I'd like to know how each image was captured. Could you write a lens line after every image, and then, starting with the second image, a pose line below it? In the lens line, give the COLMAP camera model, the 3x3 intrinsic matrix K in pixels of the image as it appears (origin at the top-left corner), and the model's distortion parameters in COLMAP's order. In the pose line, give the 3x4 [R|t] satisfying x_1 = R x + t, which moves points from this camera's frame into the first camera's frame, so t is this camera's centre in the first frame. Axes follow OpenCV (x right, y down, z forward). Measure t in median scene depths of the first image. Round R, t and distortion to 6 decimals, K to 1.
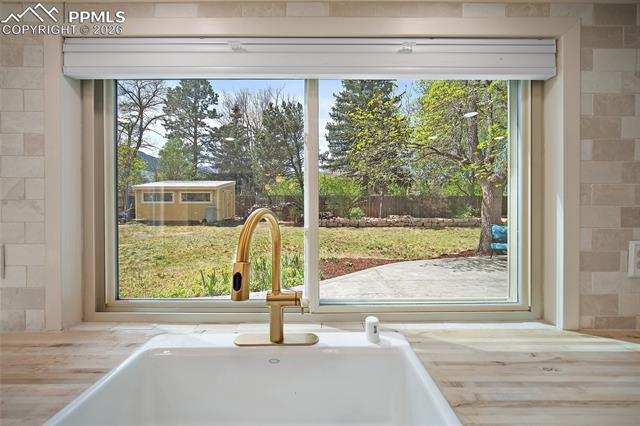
lens RADIAL K [[255.4, 0, 321.6], [0, 255.4, 207.9], [0, 0, 1]] dist [-0.001568, -0.000447]
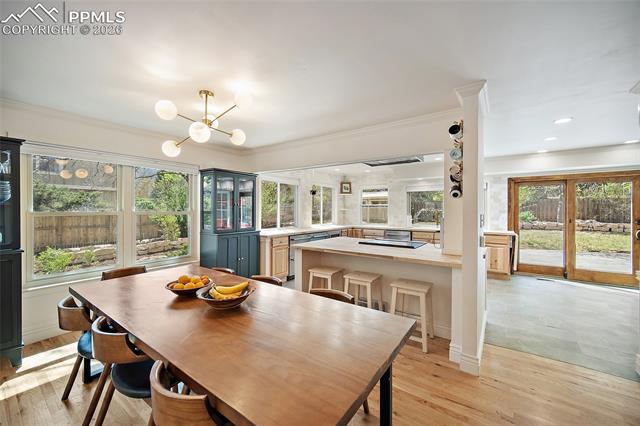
lens RADIAL K [[255.4, 0, 319.8], [0, 255.4, 210.3], [0, 0, 1]] dist [-0.001568, -0.000447]
pose [[0.810715, 0.001911, -0.585438, 0.075803], [-0.005650, 0.999974, -0.004561, 0.003128], [0.585414, 0.007006, 0.810704, -0.388500]]
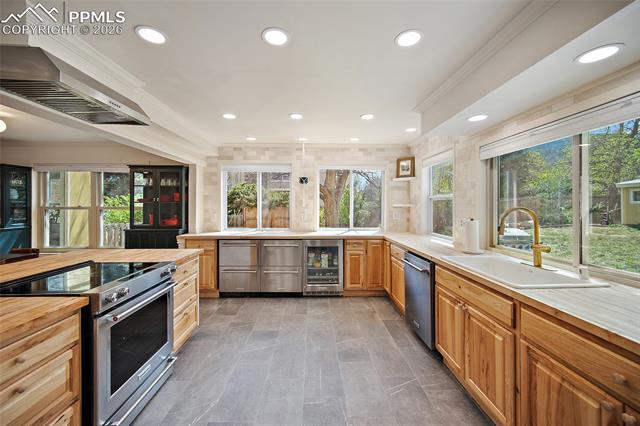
lens RADIAL K [[255.4, 0, 319.4], [0, 255.4, 203.0], [0, 0, 1]] dist [-0.001568, -0.000447]
pose [[0.031465, -0.009127, -0.999463, 0.109418], [-0.010866, 0.999896, -0.009473, 0.000197], [0.999446, 0.011159, 0.031362, -0.054260]]
